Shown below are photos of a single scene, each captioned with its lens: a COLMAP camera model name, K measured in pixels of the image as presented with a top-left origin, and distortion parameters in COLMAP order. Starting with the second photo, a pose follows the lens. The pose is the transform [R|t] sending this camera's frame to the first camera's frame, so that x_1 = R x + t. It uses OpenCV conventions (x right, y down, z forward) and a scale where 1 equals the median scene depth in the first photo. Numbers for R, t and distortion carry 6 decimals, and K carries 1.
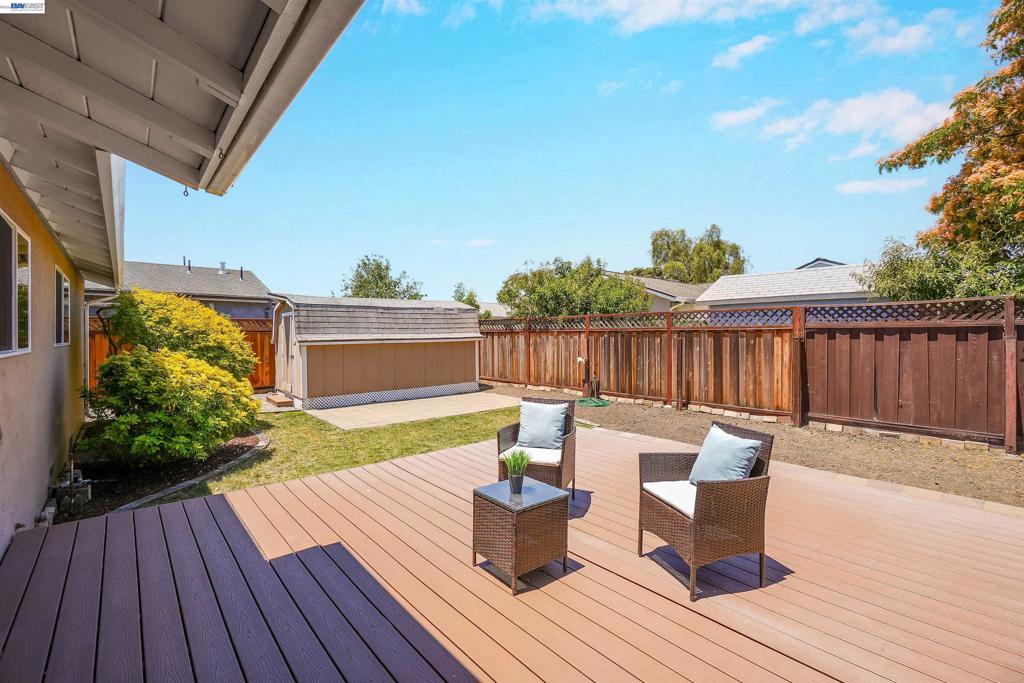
lens RADIAL K [[445.5, 0, 510.6], [0, 445.5, 337.3], [0, 0, 1]] dist [-0.001239, -0.000059]
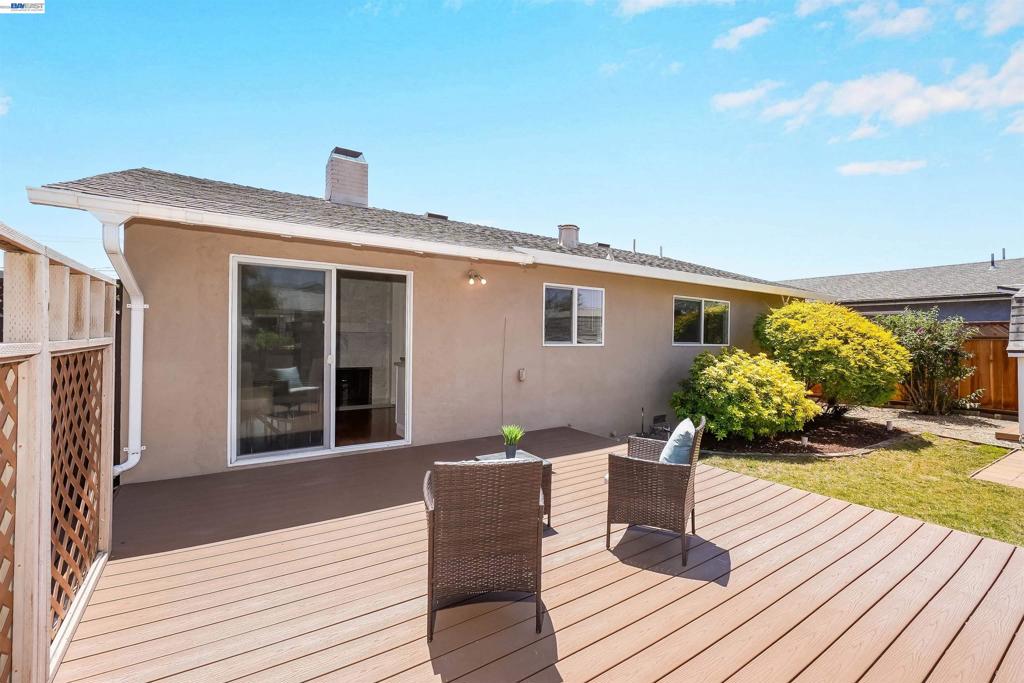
lens RADIAL K [[445.5, 0, 511.8], [0, 445.5, 338.0], [0, 0, 1]] dist [-0.001239, -0.000059]
pose [[-0.123232, 0.001426, -0.992377, 1.649960], [-0.018343, 0.999825, 0.003715, -0.003687], [0.992208, 0.018661, -0.123185, 1.470450]]
